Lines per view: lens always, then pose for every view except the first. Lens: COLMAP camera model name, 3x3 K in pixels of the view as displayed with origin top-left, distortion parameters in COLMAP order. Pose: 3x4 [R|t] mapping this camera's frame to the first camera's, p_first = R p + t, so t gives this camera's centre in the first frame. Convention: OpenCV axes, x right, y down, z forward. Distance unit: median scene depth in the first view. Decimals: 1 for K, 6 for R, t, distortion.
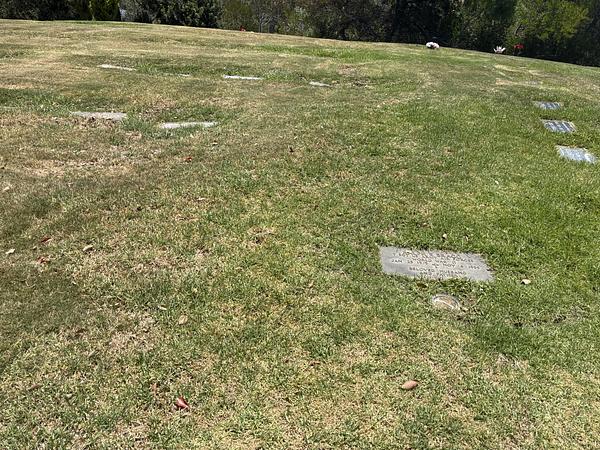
lens RADIAL K [[453.1, 0, 300.0], [0, 453.1, 225.0], [0, 0, 1]] dist [0.077837, -0.095070]
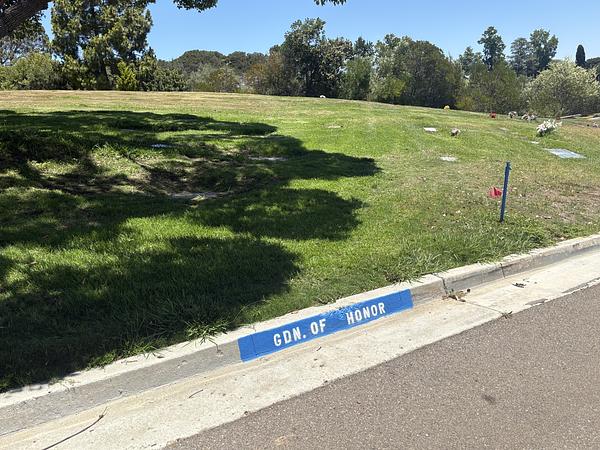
lens RADIAL K [[473.5, 0, 300.0], [0, 473.5, 225.0], [0, 0, 1]] dist [0.014547, 0.000261]
pose [[0.984210, -0.066937, 0.163859, -0.332590], [0.093044, 0.983168, -0.157235, 0.766414], [-0.150577, 0.169999, 0.973872, -1.518831]]
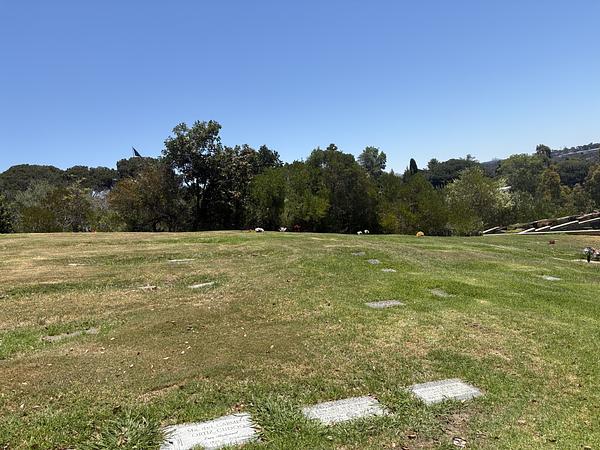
lens RADIAL K [[453.1, 0, 300.0], [0, 453.1, 225.0], [0, 0, 1]] dist [0.077837, -0.095070]
pose [[0.873091, -0.077188, 0.481409, -0.359470], [0.252895, 0.915872, -0.311804, 0.094987], [-0.416841, 0.393979, 0.819160, -0.299875]]
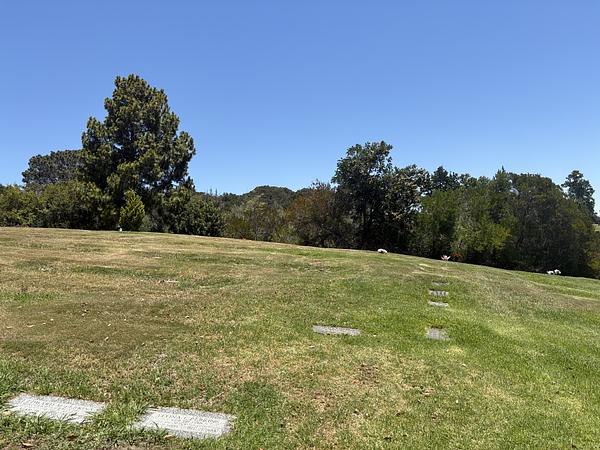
lens RADIAL K [[453.1, 0, 300.0], [0, 453.1, 225.0], [0, 0, 1]] dist [0.077837, -0.095070]
pose [[0.999620, 0.018093, 0.020805, 0.014823], [-0.007540, 0.905197, -0.424925, 0.147165], [-0.026521, 0.424607, 0.904989, -0.322734]]
